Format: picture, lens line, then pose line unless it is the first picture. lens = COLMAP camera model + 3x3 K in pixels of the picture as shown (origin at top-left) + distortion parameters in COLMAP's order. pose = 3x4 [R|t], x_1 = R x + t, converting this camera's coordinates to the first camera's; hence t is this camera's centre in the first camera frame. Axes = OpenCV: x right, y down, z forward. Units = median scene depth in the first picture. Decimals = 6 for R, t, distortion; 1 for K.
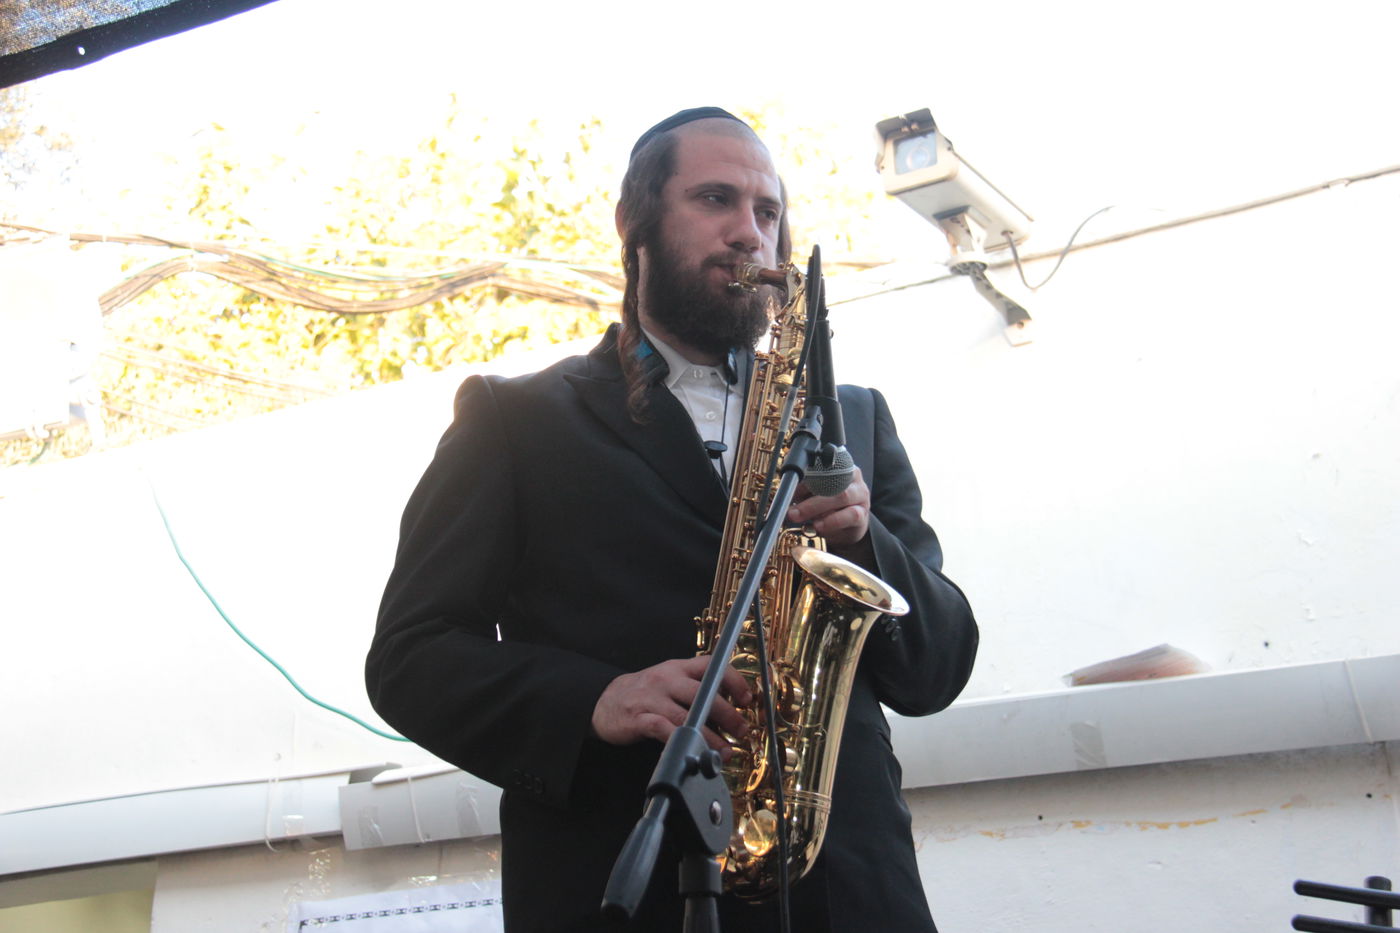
lens RADIAL K [[2143.1, 0, 700.0], [0, 2143.1, 466.5], [0, 0, 1]] dist [0.167338, 0.213710]
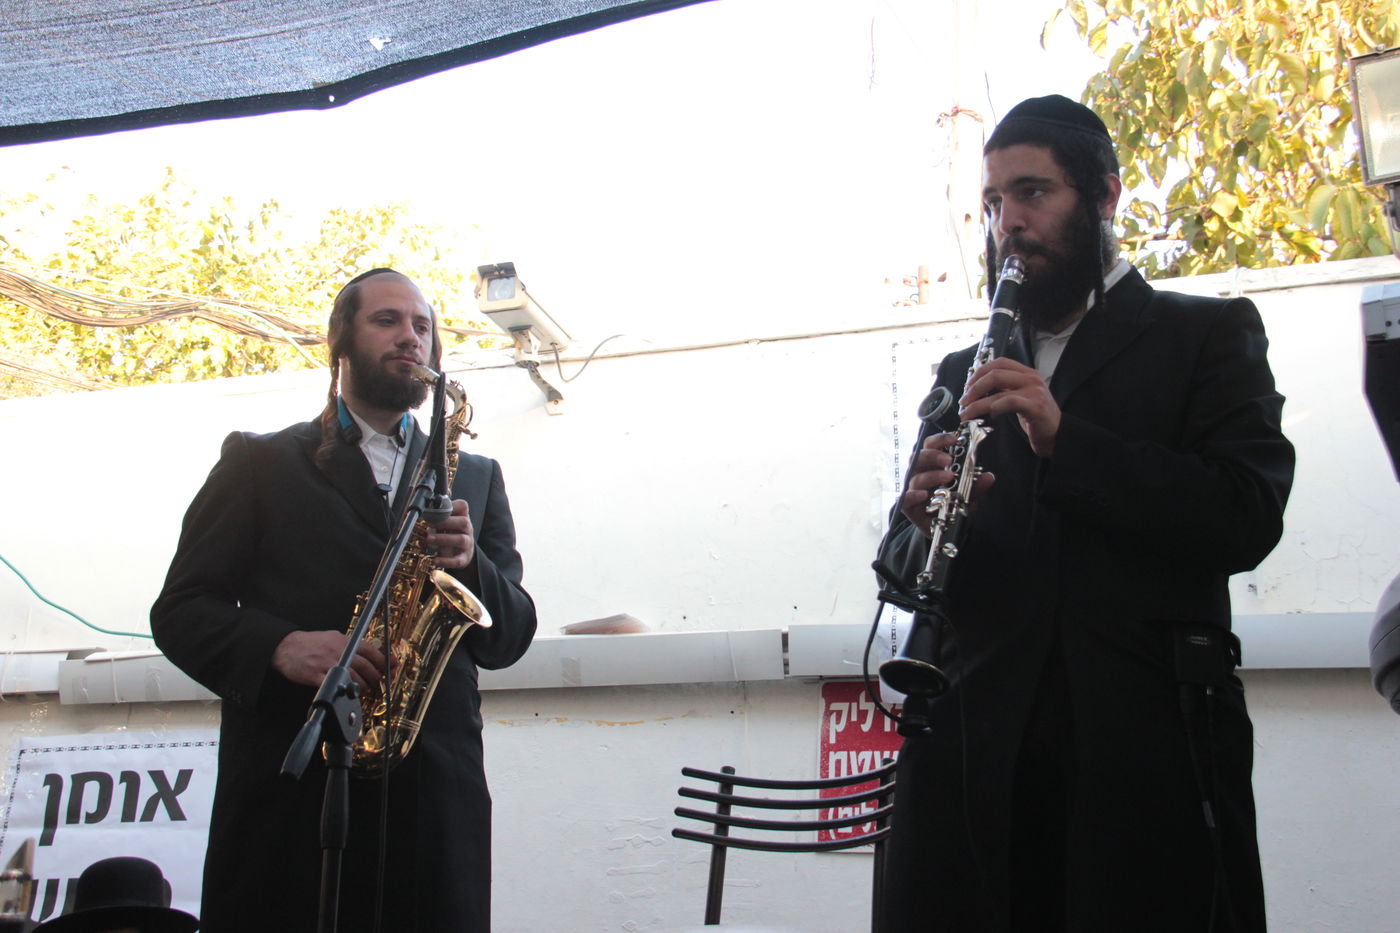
lens RADIAL K [[1619.3, 0, 700.0], [0, 1619.3, 466.5], [0, 0, 1]] dist [-0.187582, 0.654533]
pose [[0.962583, 0.093503, 0.254345, -0.044382], [-0.102202, 0.994538, 0.021173, -0.055878], [-0.250977, -0.046376, 0.966882, -0.160092]]
